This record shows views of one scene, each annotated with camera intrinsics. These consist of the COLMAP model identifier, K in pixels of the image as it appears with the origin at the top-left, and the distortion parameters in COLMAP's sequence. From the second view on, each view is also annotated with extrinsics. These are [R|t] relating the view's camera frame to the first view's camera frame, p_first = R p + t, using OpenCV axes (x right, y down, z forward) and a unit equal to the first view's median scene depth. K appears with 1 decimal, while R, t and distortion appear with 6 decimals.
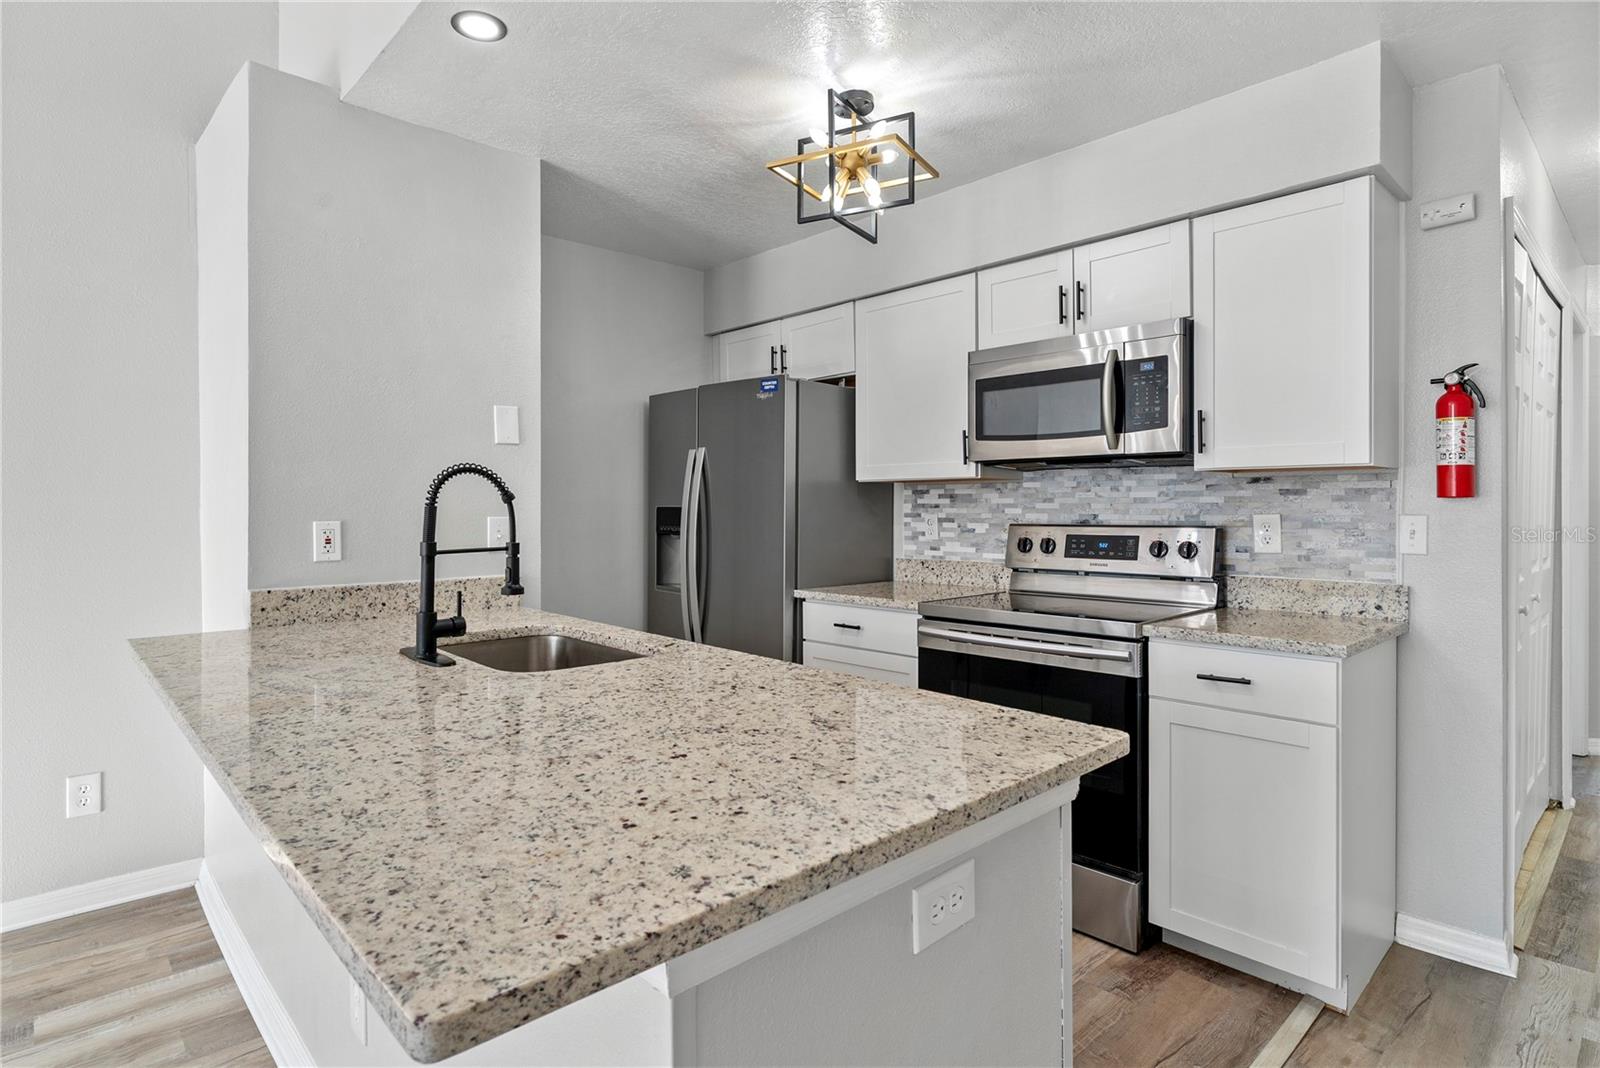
lens RADIAL K [[836.4, 0, 806.5], [0, 836.4, 510.3], [0, 0, 1]] dist [-0.002721, -0.000157]
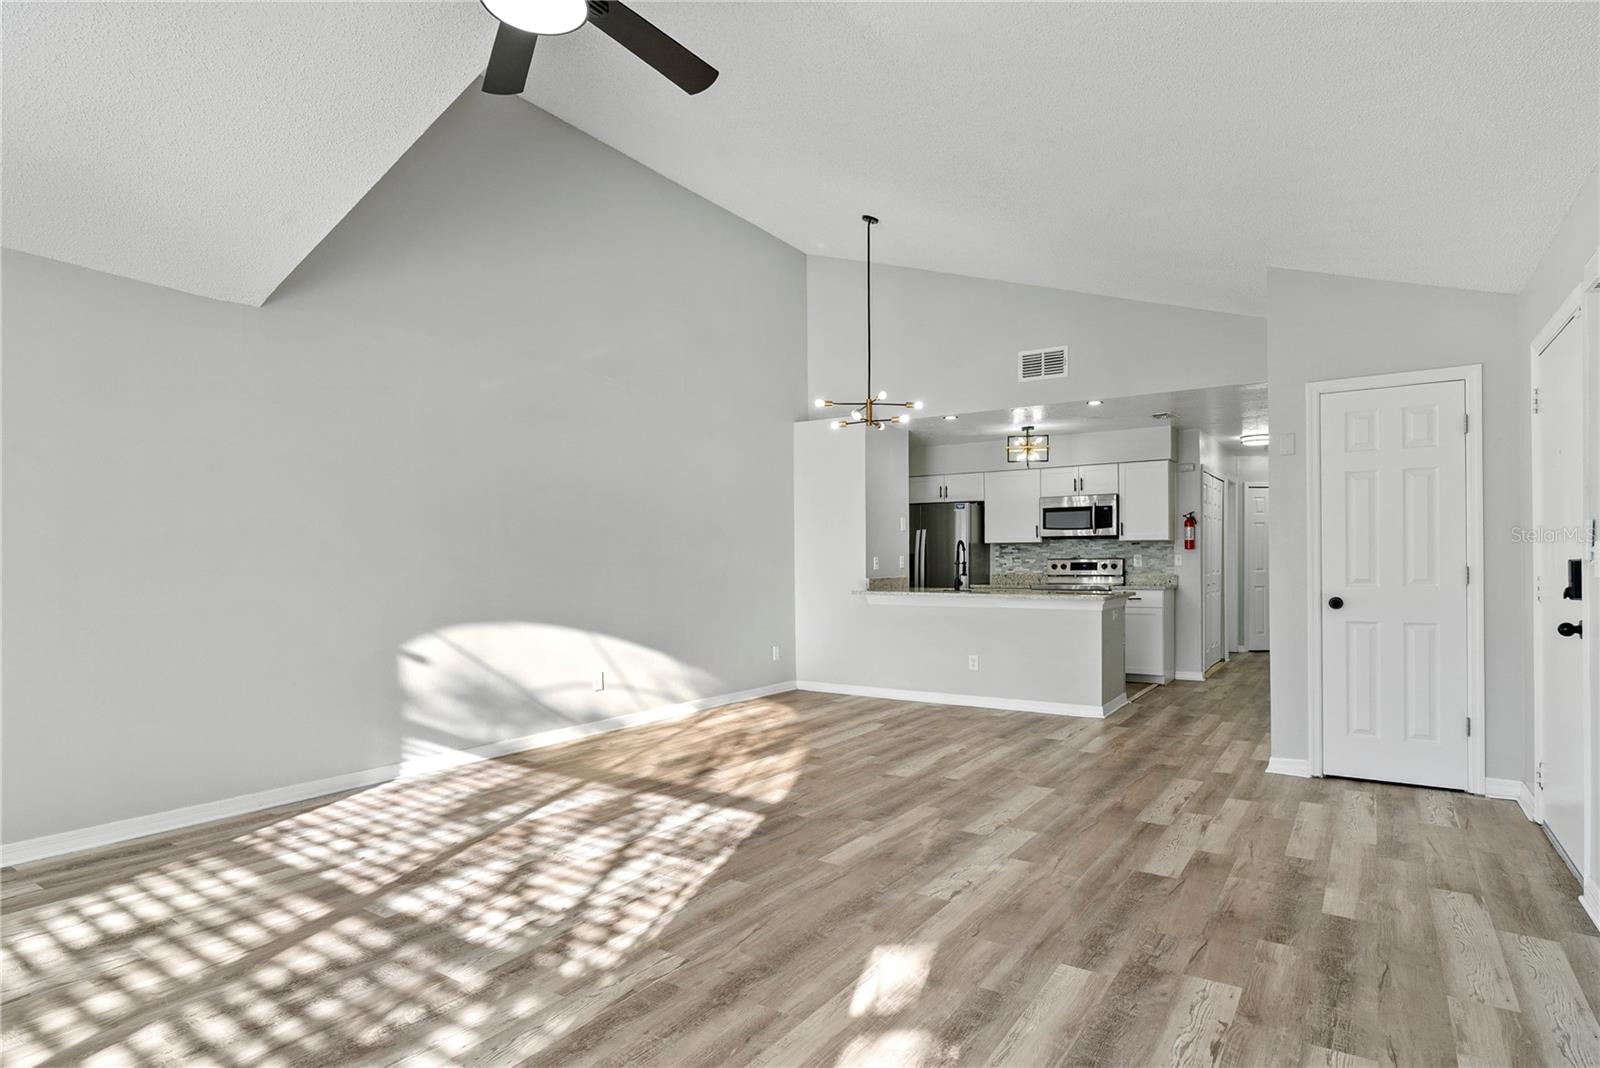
lens RADIAL K [[837.2, 0, 801.0], [0, 837.2, 566.3], [0, 0, 1]] dist [-0.007374, -0.000603]
pose [[0.976825, -0.005667, 0.213964, -1.353916], [0.005065, 0.999982, 0.003360, 0.031703], [-0.213979, -0.002198, 0.976836, -1.796566]]
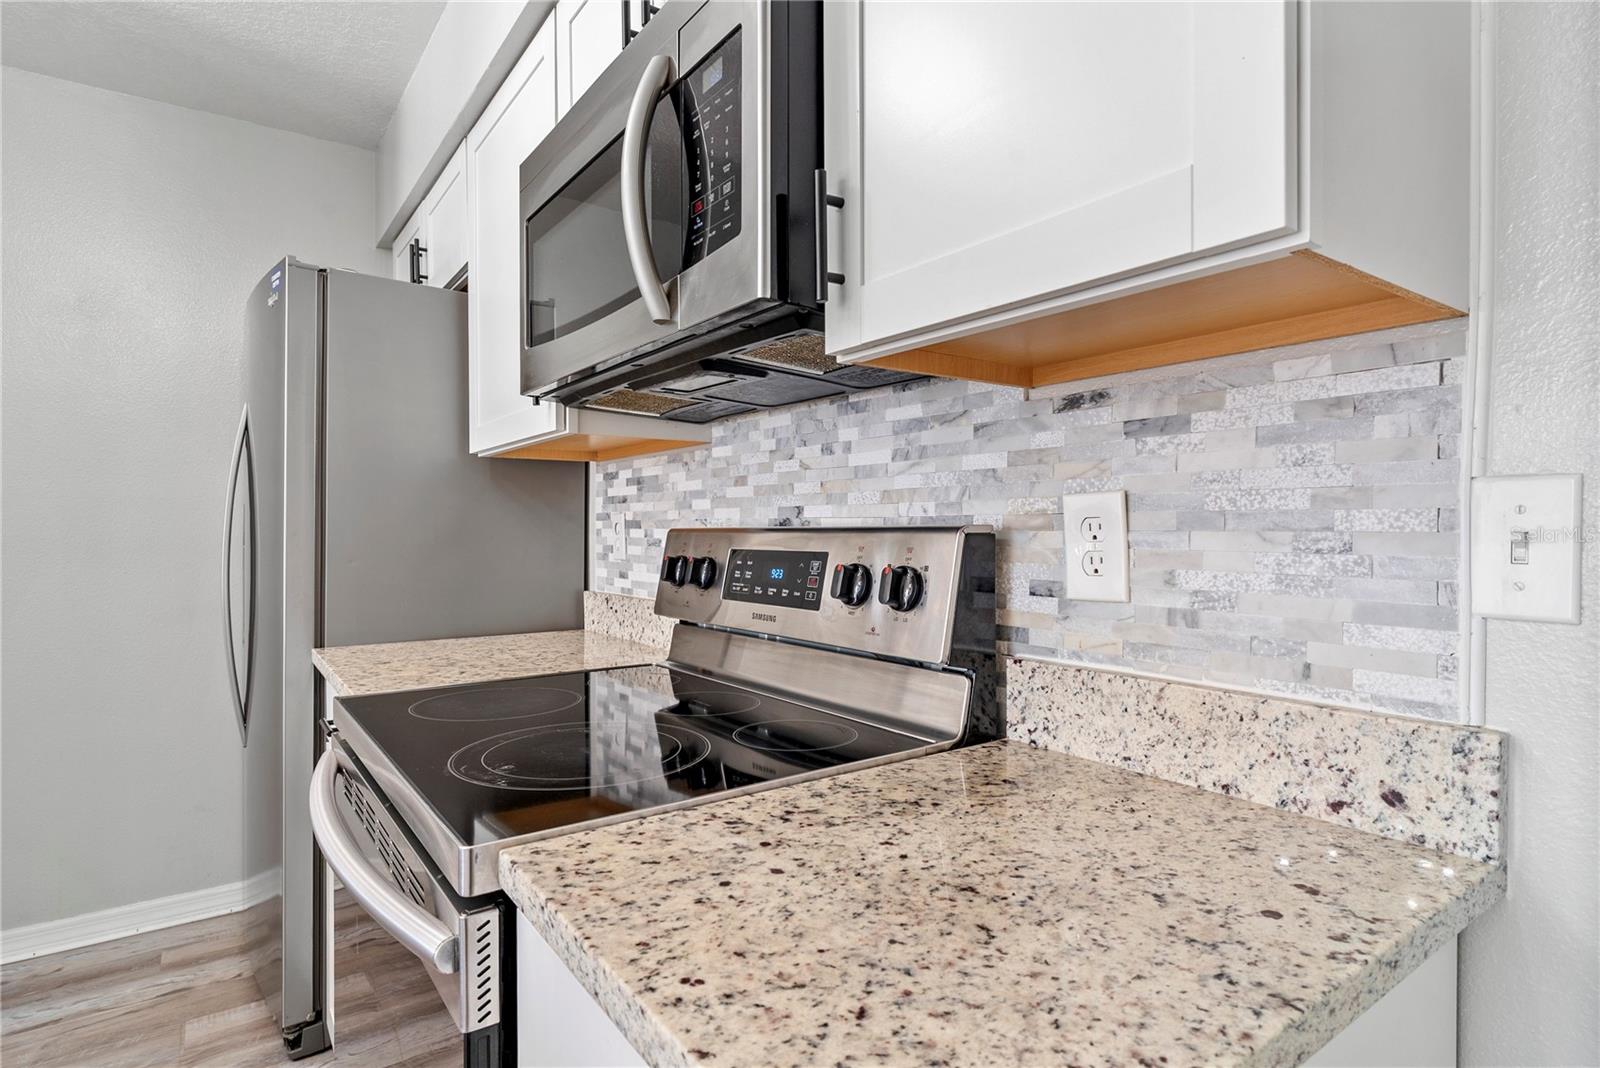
lens RADIAL K [[836.0, 0, 800.0], [0, 836.0, 534.0], [0, 0, 1]] dist [-0.003344, -0.000135]
pose [[0.991014, 0.001265, -0.133750, 0.466180], [-0.000709, 0.999991, 0.004199, 0.020903], [0.133754, -0.004066, 0.991006, 0.615384]]
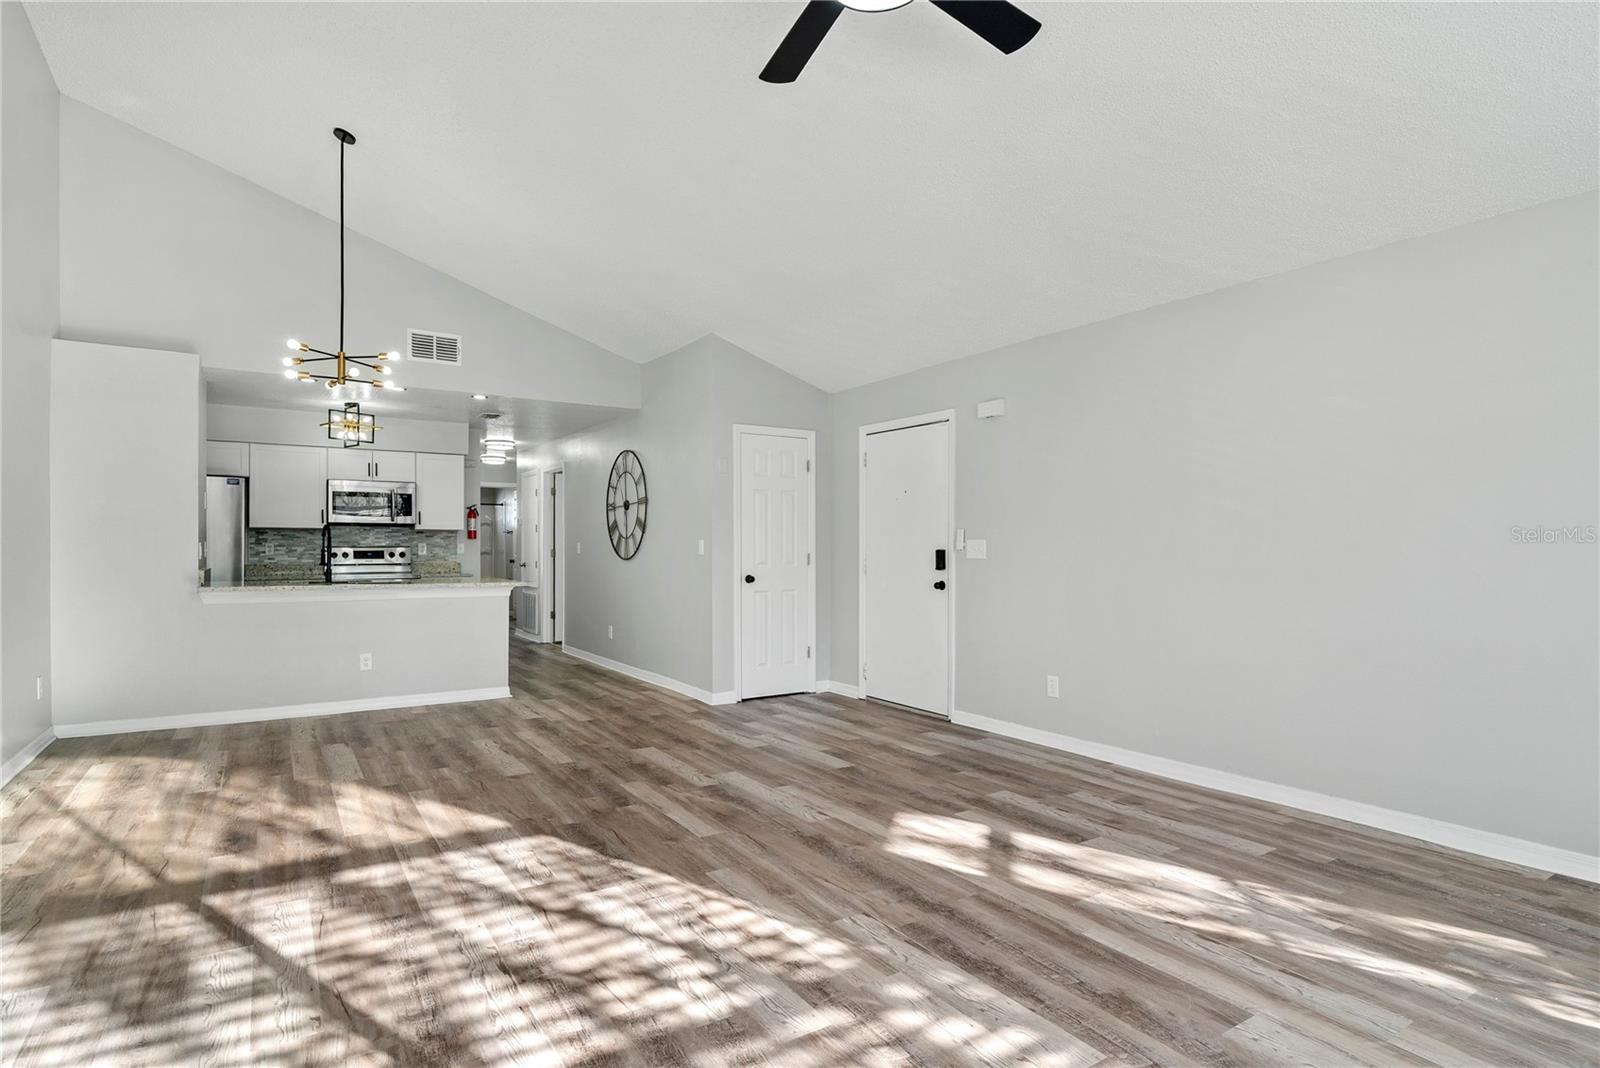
lens RADIAL K [[825.9, 0, 775.2], [0, 825.9, 545.7], [0, 0, 1]] dist [-0.002589, -0.000177]
pose [[0.210138, 0.005505, 0.977656, -2.253563], [0.001180, 0.999982, -0.005884, 0.034319], [-0.977671, 0.002390, 0.210128, -0.993332]]
